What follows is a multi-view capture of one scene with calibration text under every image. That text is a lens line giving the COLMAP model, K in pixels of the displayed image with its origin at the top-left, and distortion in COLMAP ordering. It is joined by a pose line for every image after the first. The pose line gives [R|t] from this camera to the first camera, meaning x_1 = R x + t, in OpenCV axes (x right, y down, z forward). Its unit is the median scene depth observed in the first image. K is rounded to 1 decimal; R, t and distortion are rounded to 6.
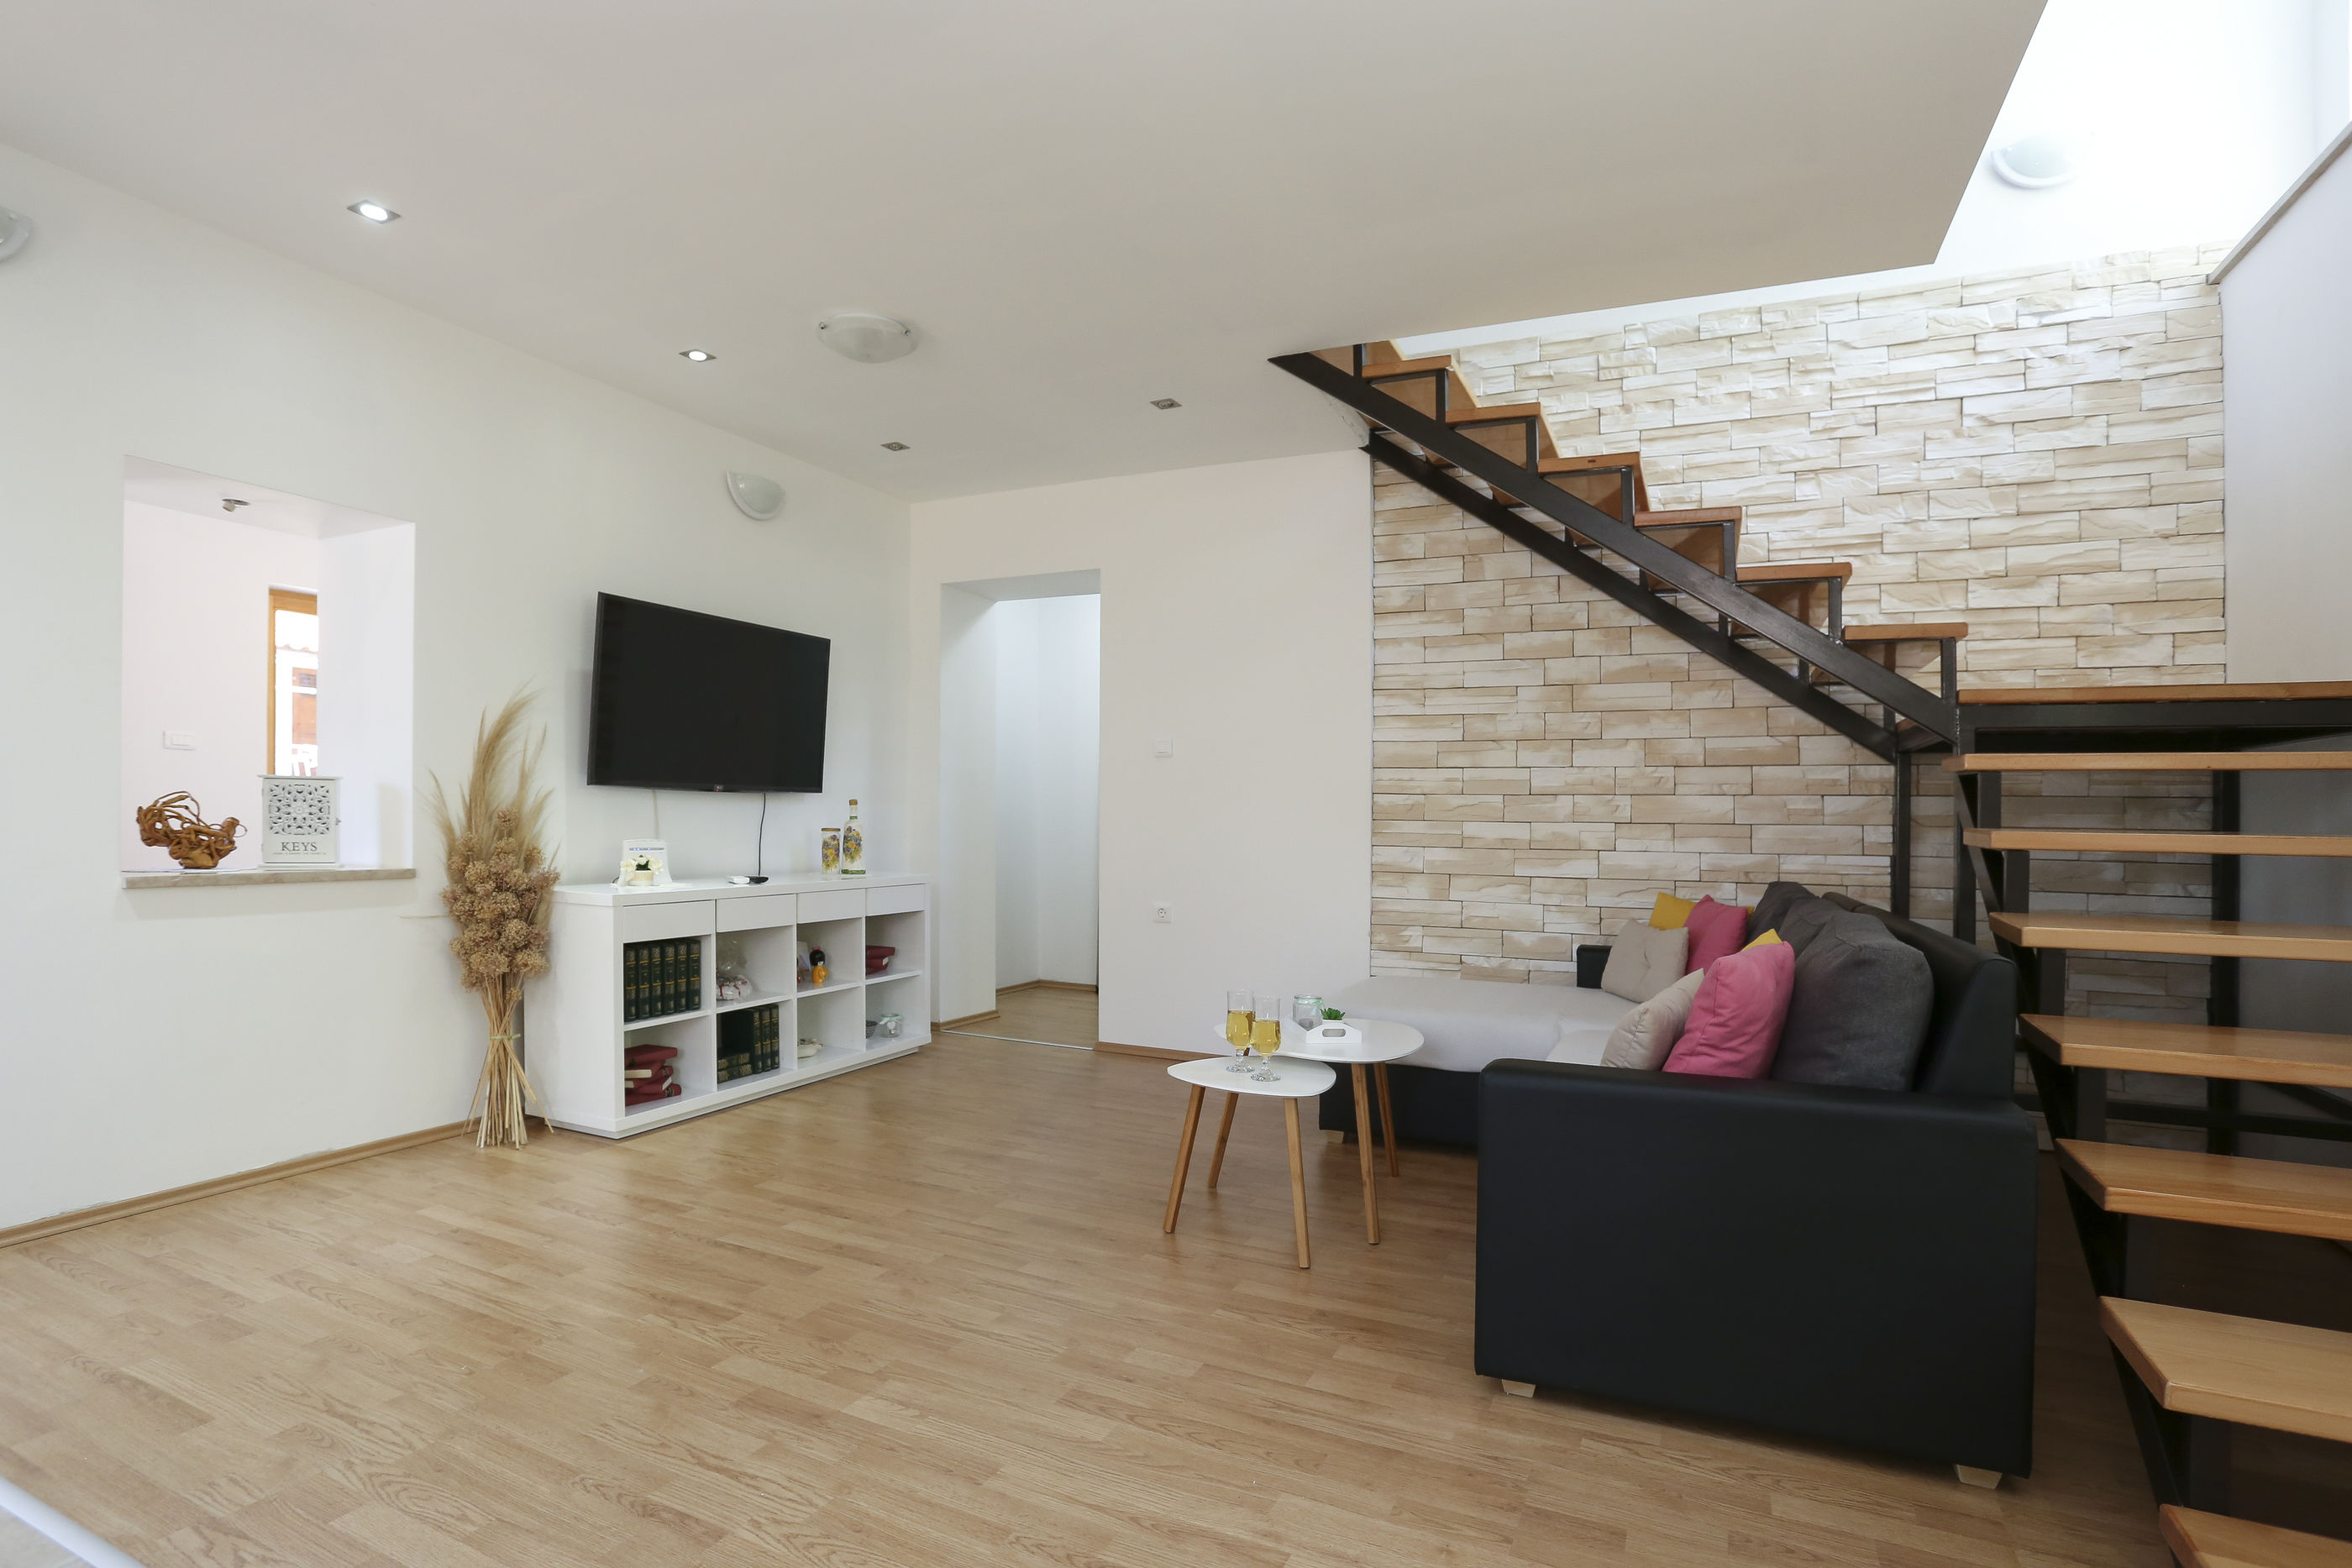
lens RADIAL K [[1140.5, 0, 1168.0], [0, 1140.5, 813.2], [0, 0, 1]] dist [-0.068511, 0.029571]
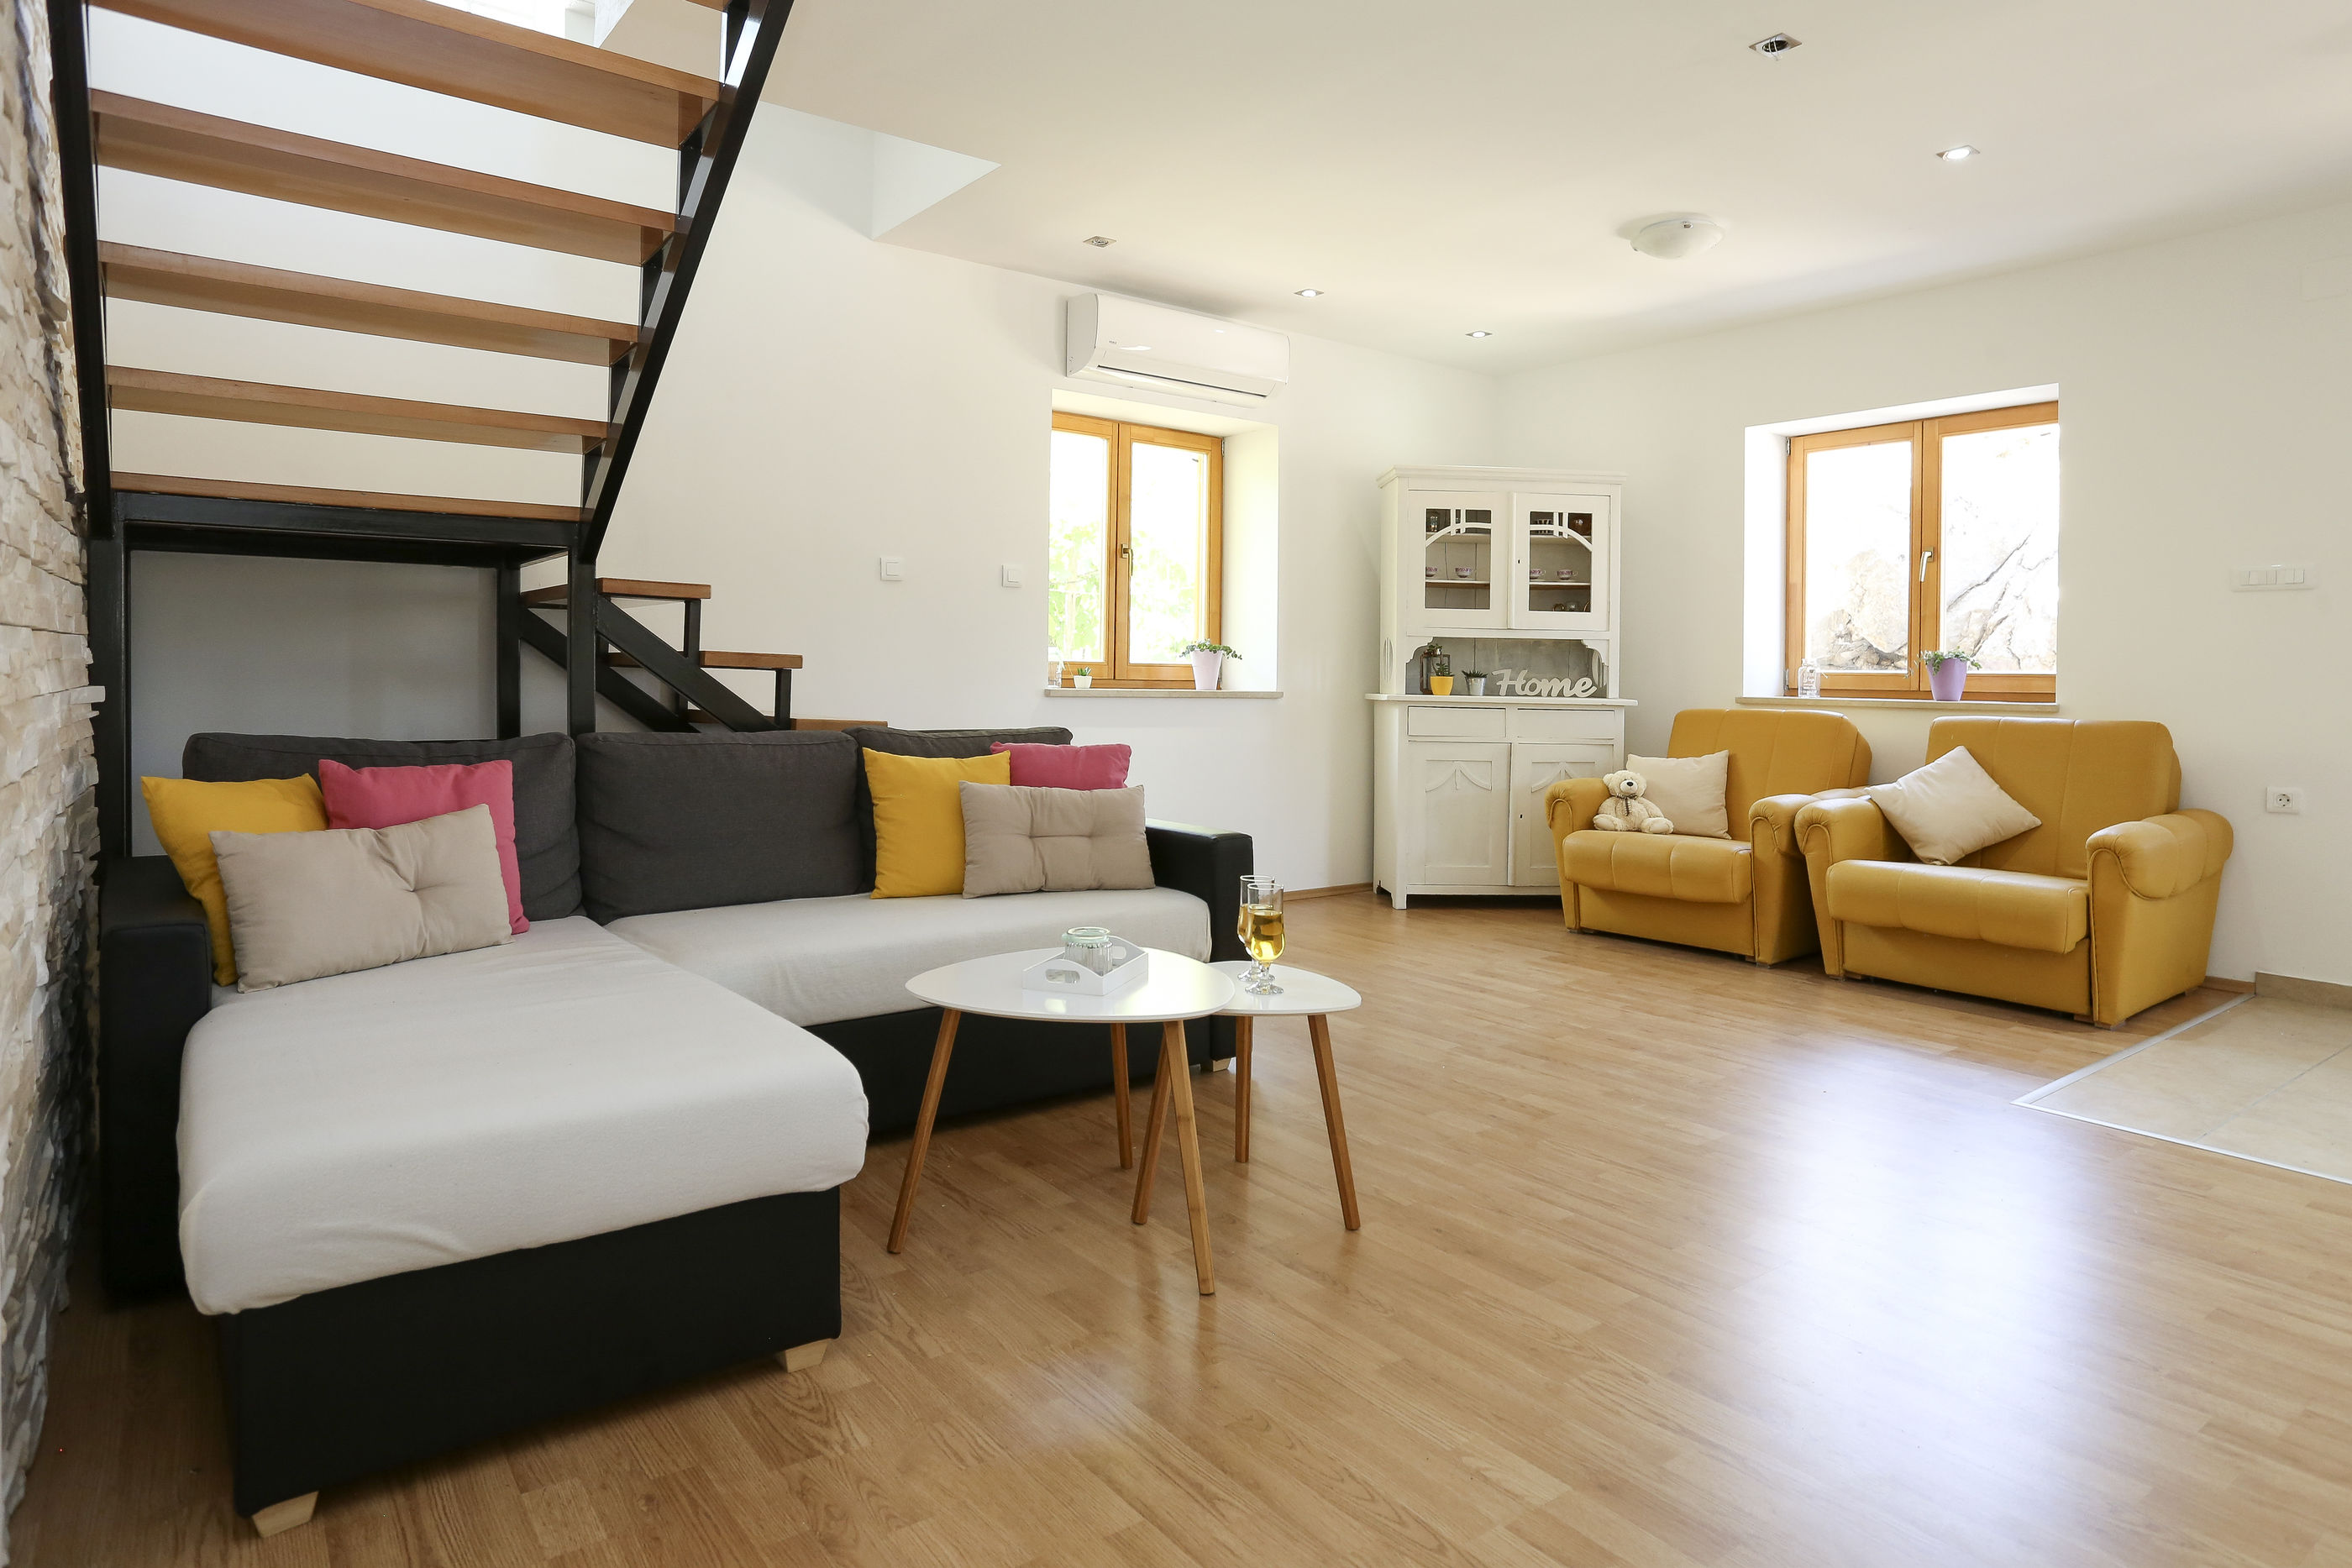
lens RADIAL K [[1352.8, 0, 1165.7], [0, 1352.8, 686.1], [0, 0, 1]] dist [-0.069193, -0.000115]
pose [[-0.888016, -0.032662, 0.458651, -0.221032], [-0.030487, 0.999461, 0.012148, 0.015448], [-0.458801, -0.003195, -0.888533, 1.481468]]
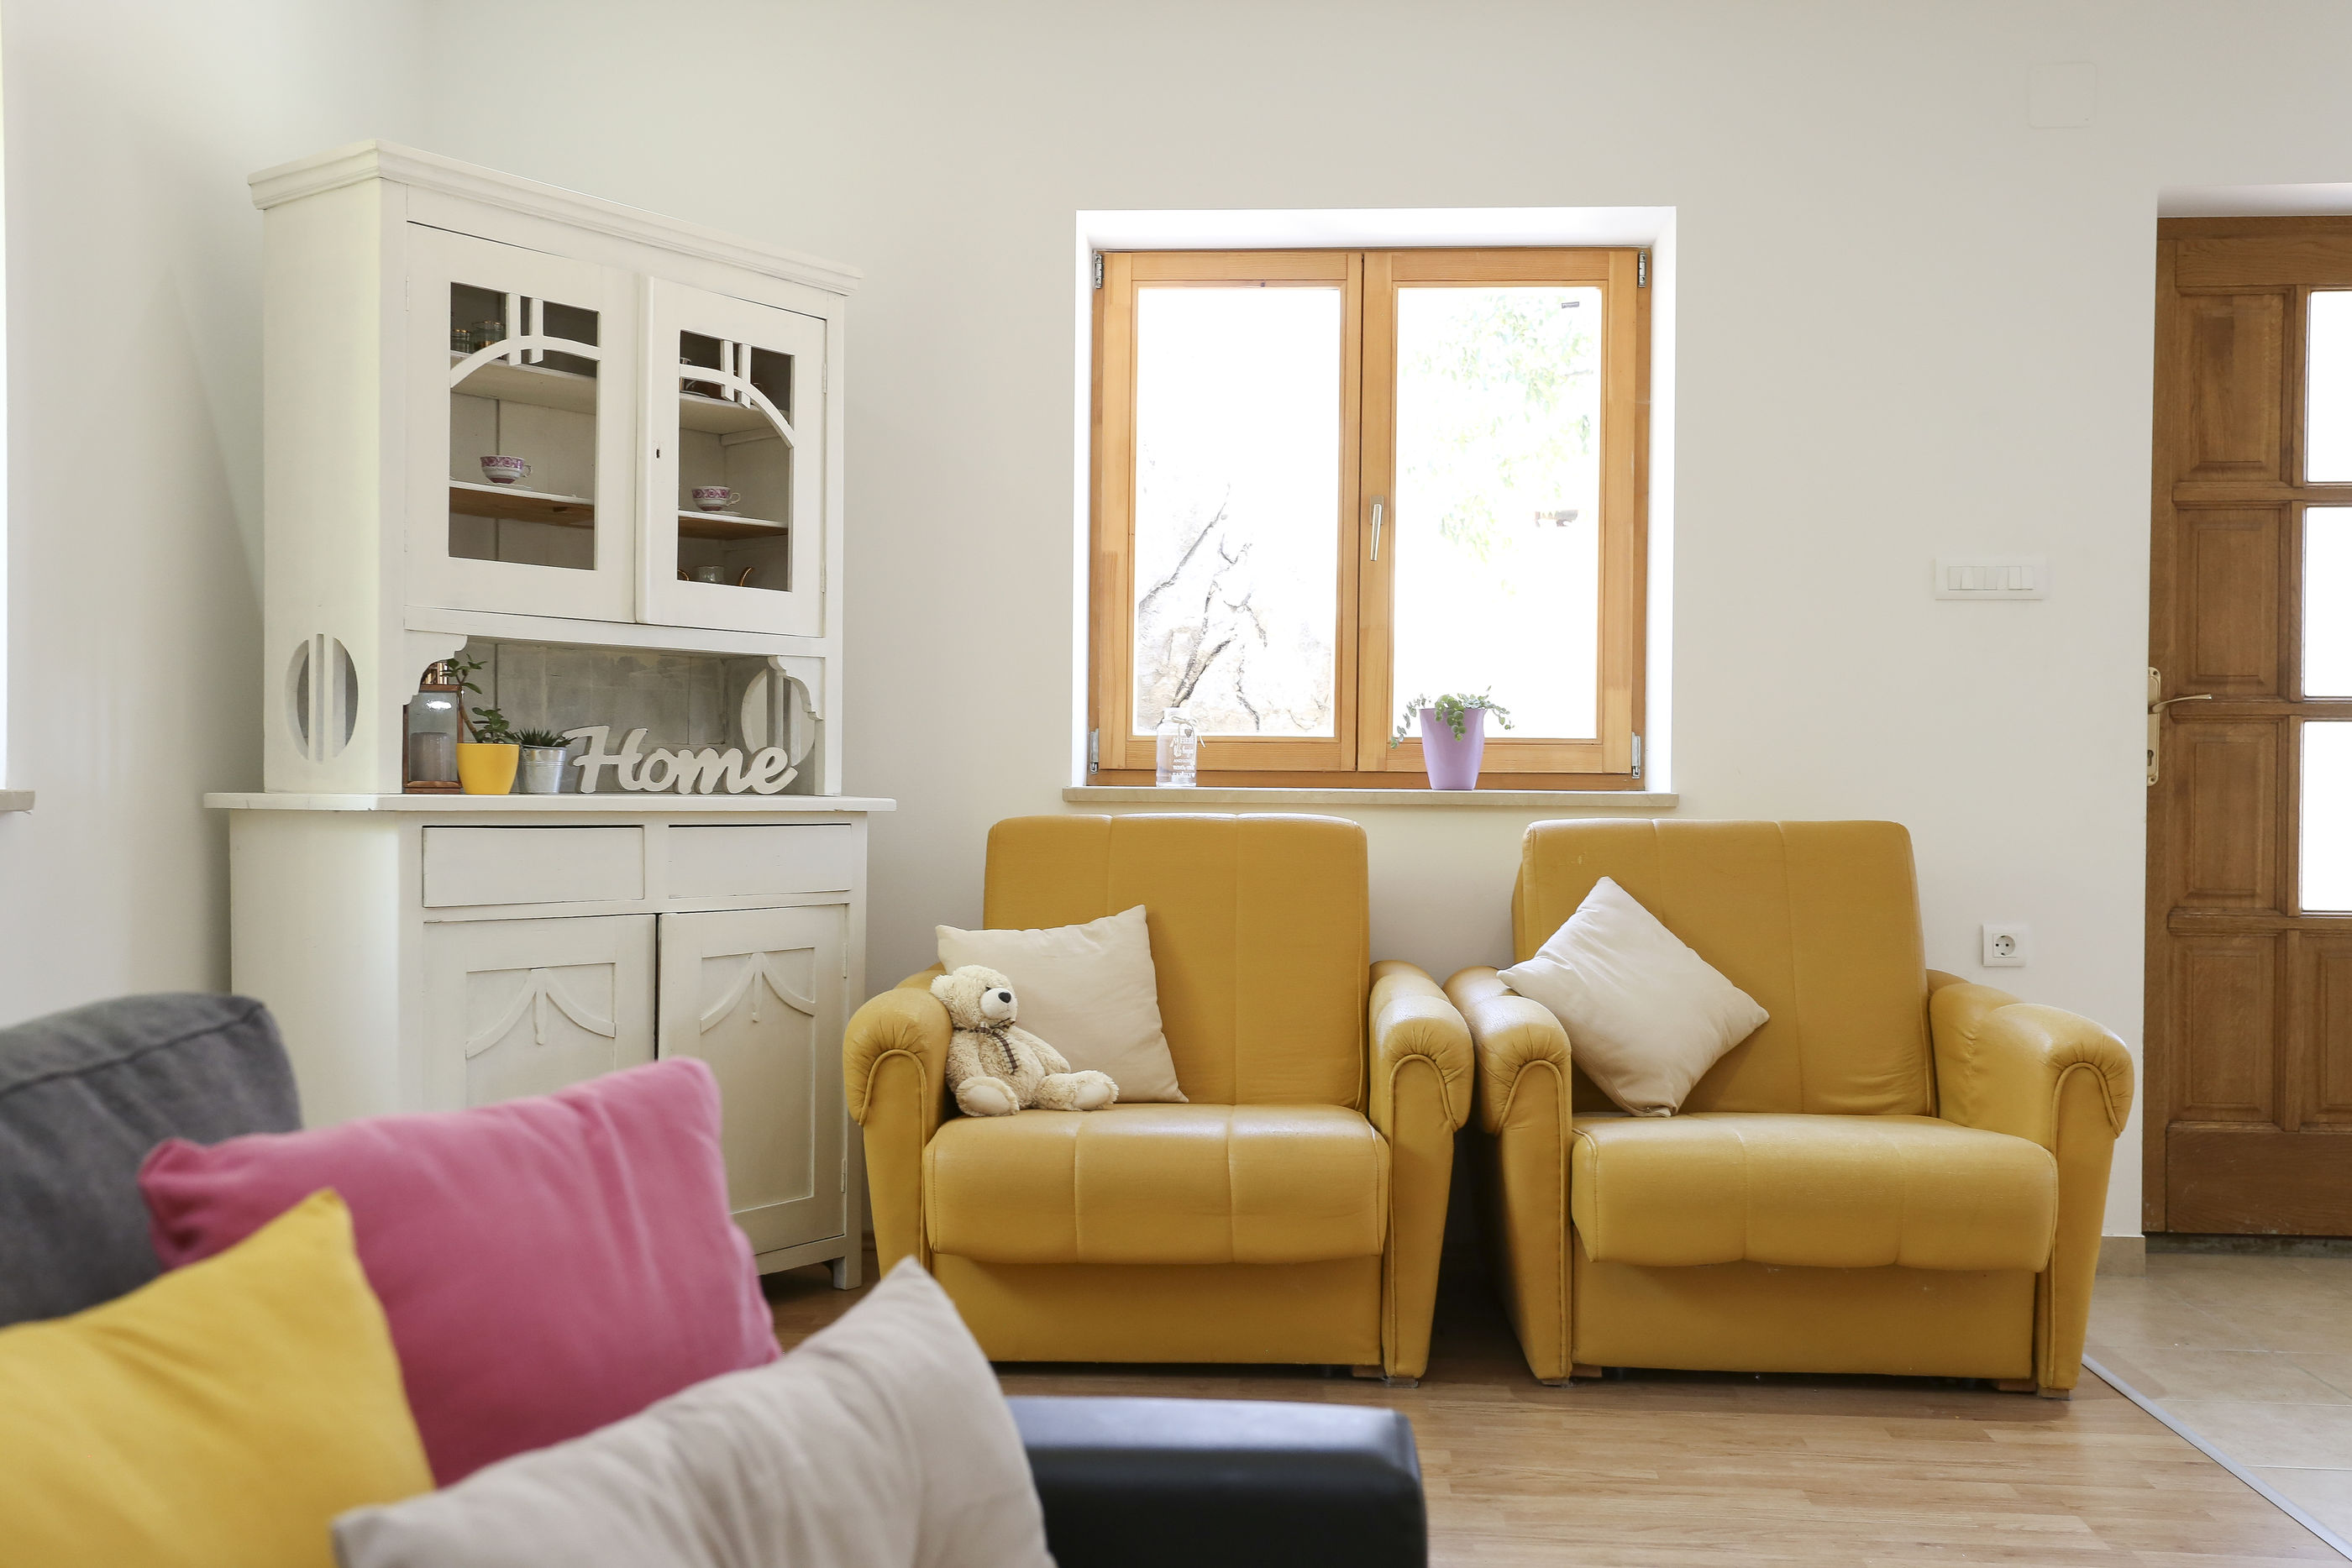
lens RADIAL K [[2269.9, 0, 1158.8], [0, 2269.9, 782.6], [0, 0, 1]] dist [-0.028999, 0.151558]
pose [[-0.924434, -0.024404, -0.380560, 0.364150], [-0.023961, 0.999695, -0.005903, 0.030368], [0.380588, 0.003662, -0.924737, 0.907734]]
